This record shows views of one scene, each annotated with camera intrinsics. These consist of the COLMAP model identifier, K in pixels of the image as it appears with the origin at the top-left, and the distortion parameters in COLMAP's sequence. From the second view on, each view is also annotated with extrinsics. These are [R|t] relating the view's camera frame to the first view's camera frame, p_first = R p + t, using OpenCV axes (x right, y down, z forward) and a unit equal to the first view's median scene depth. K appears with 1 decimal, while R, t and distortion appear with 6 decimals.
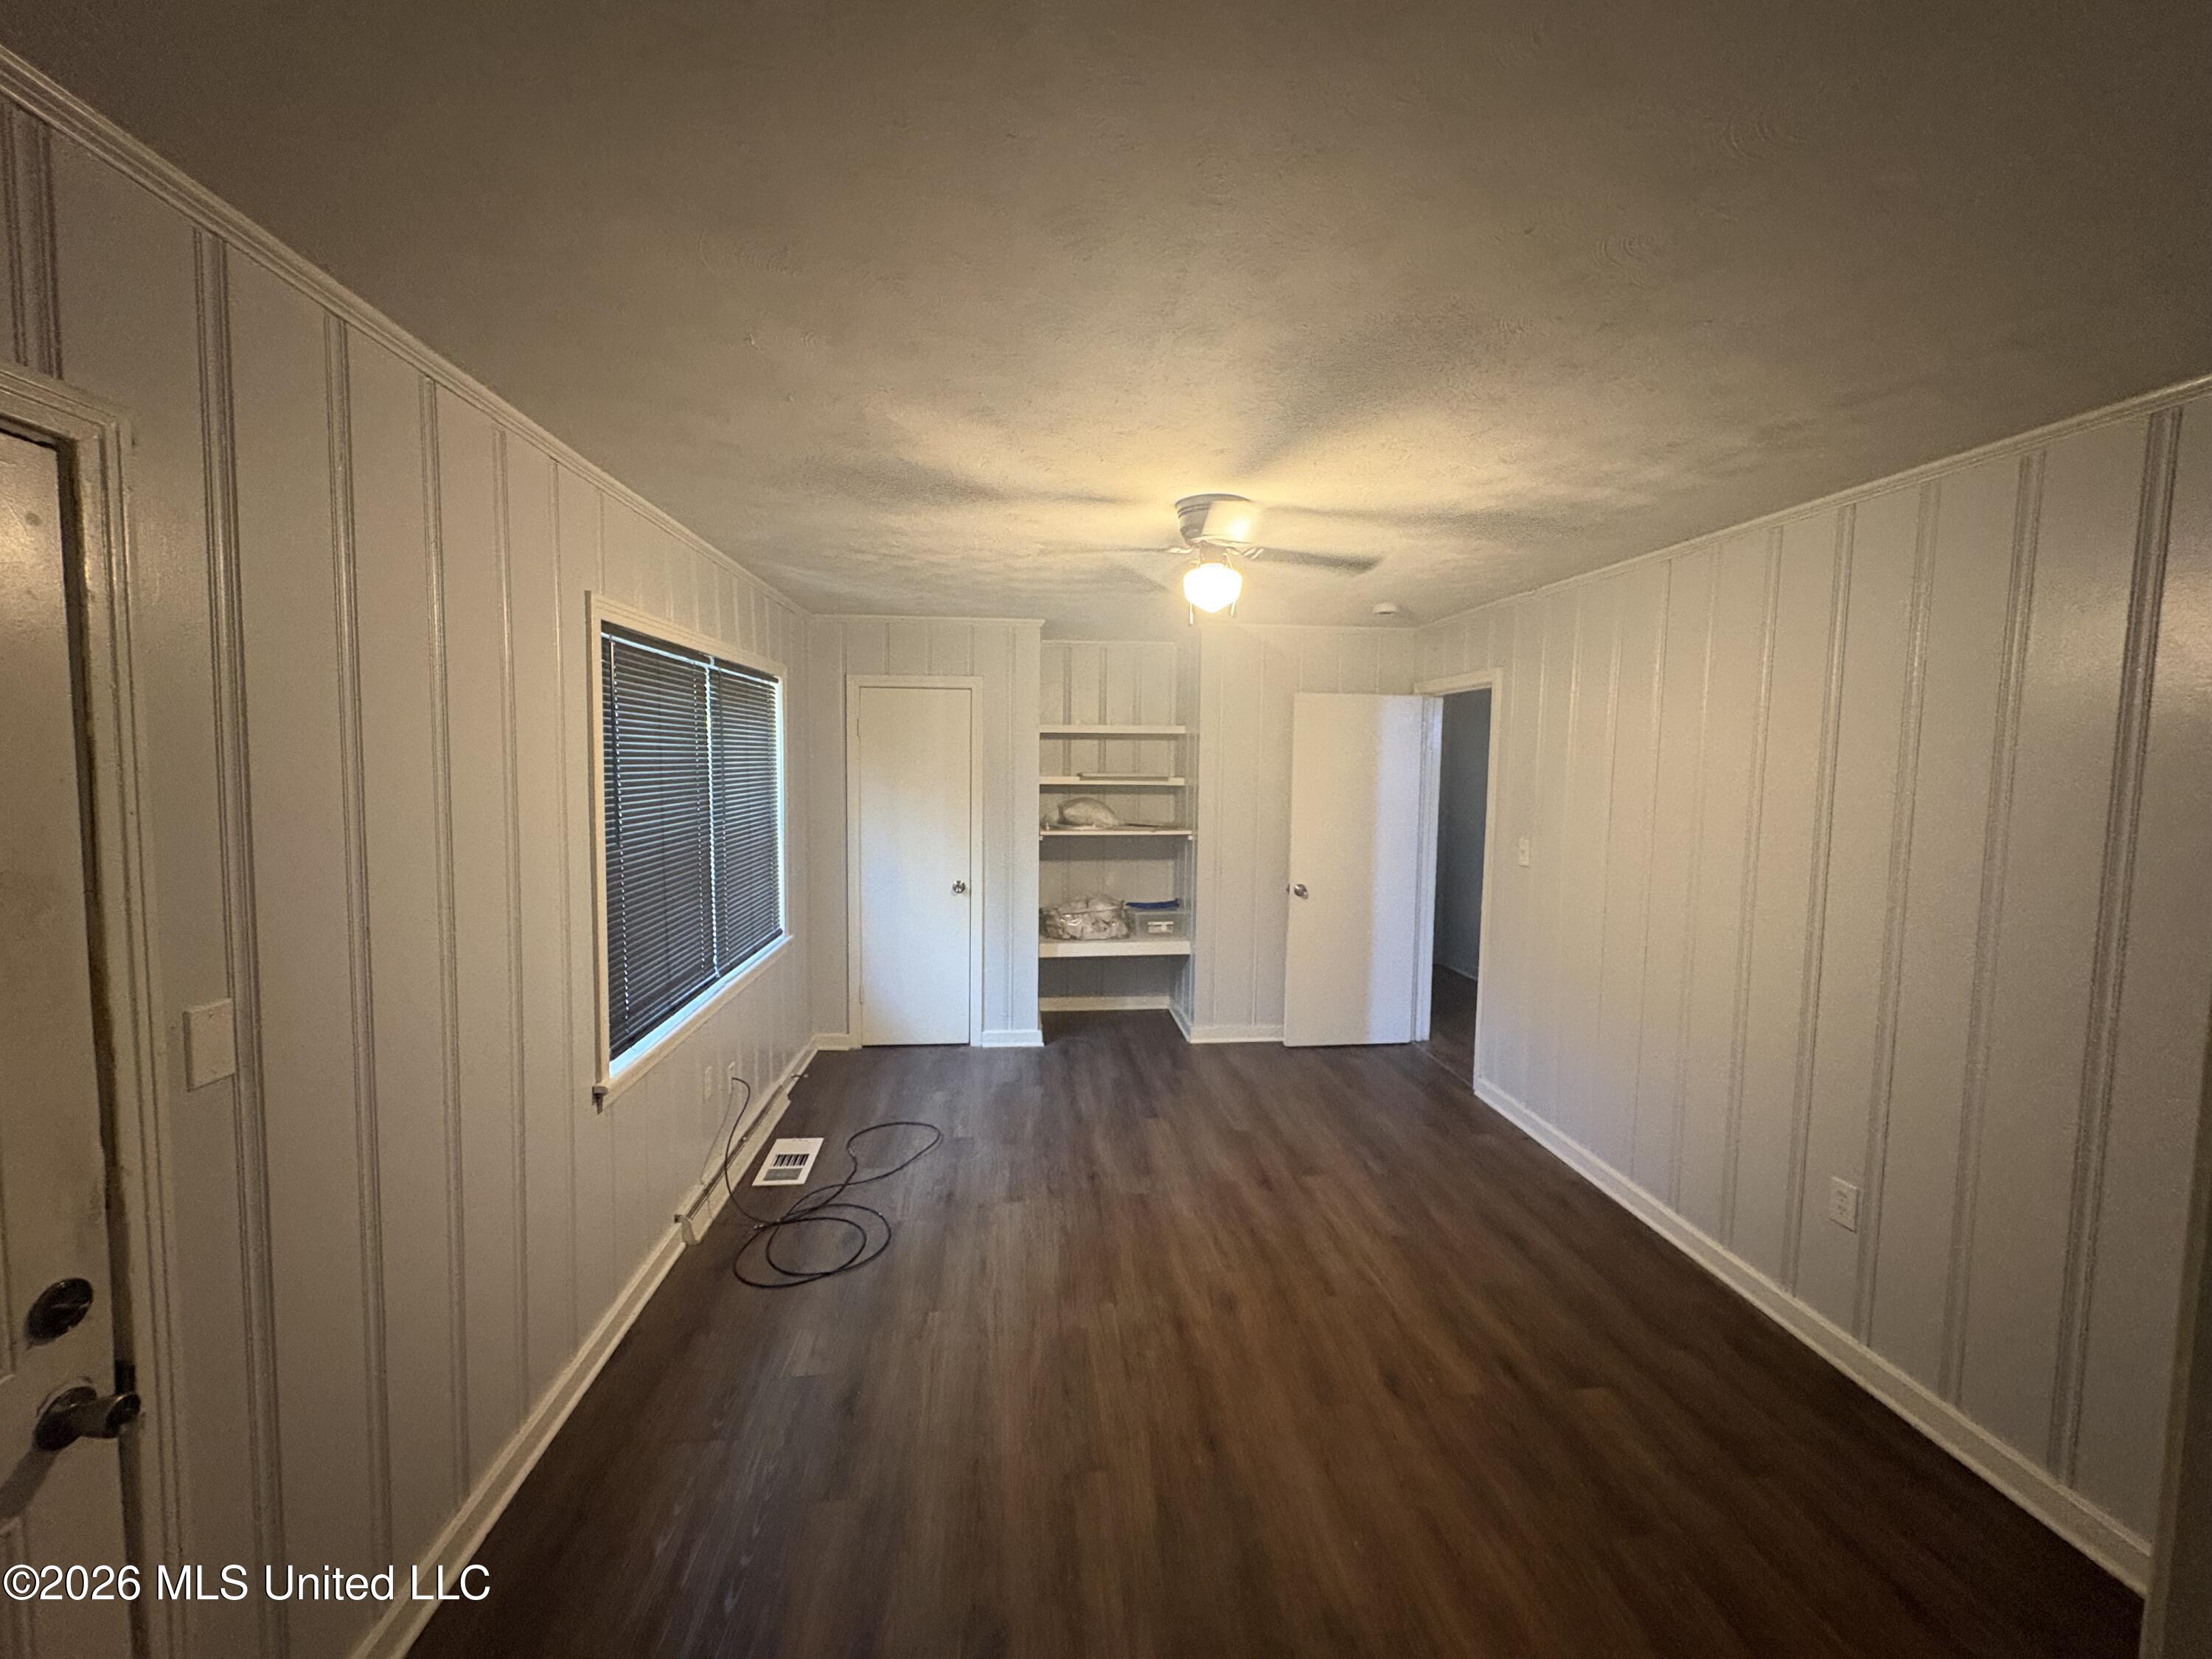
lens RADIAL K [[886.2, 0, 1106.0], [0, 886.2, 829.5], [0, 0, 1]] dist [-0.000366, -0.000157]
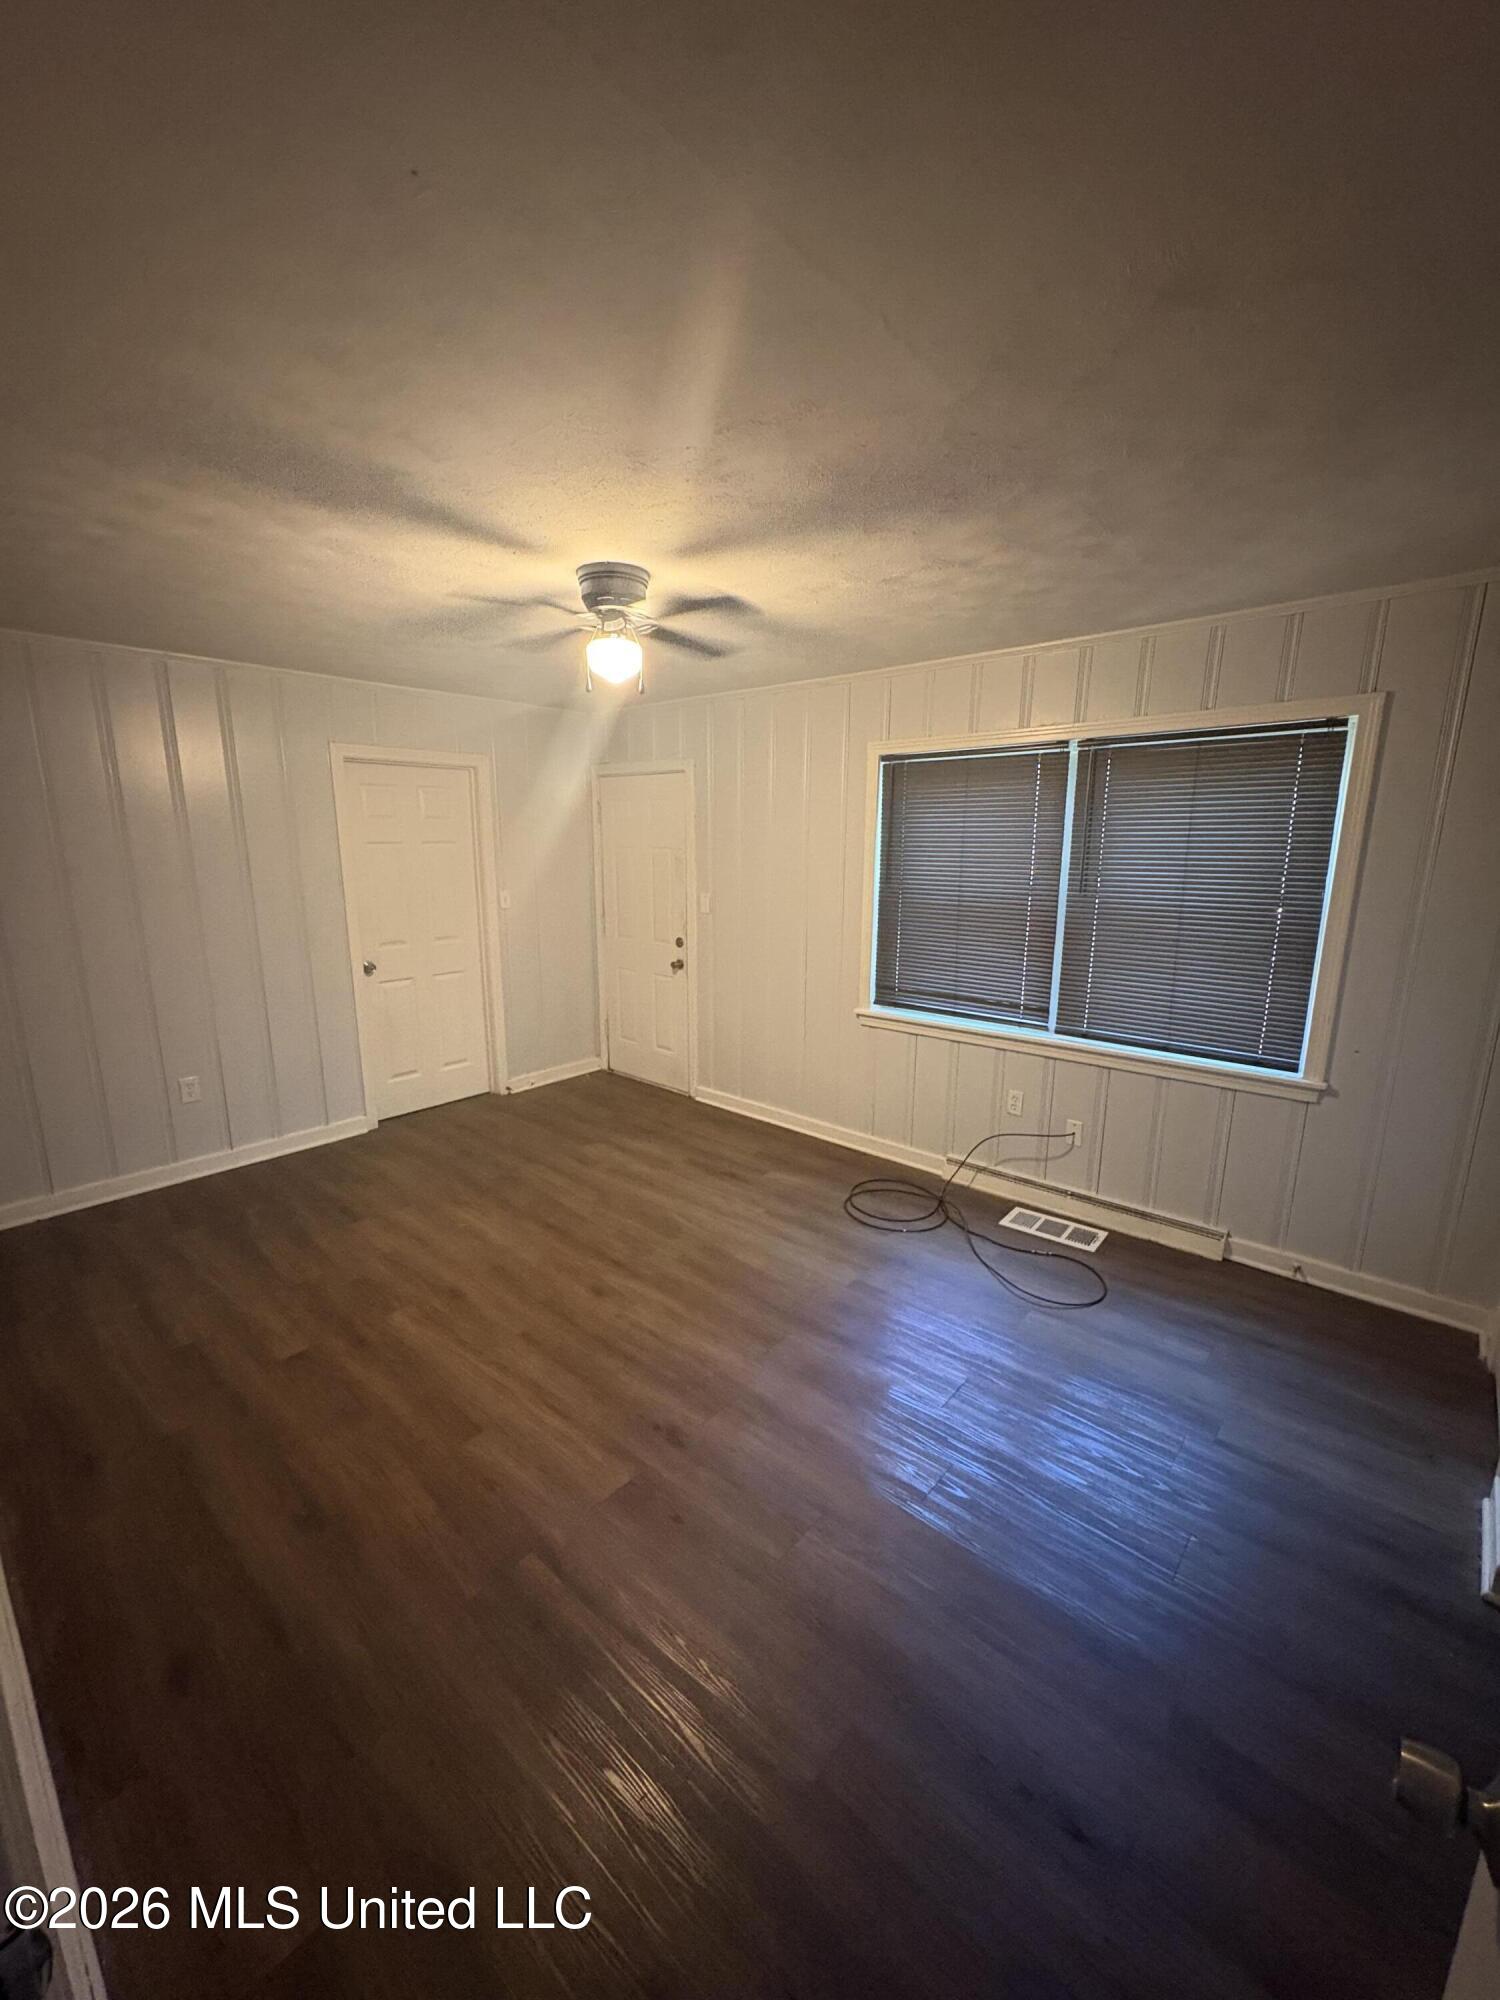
lens RADIAL K [[801.2, 0, 750.0], [0, 801.2, 1000.0], [0, 0, 1]] dist [-0.000366, -0.000157]
pose [[-0.733710, 0.123404, -0.668162, 0.617376], [-0.063972, 0.966454, 0.248745, -0.118160], [0.676444, 0.225251, -0.701203, 1.685064]]
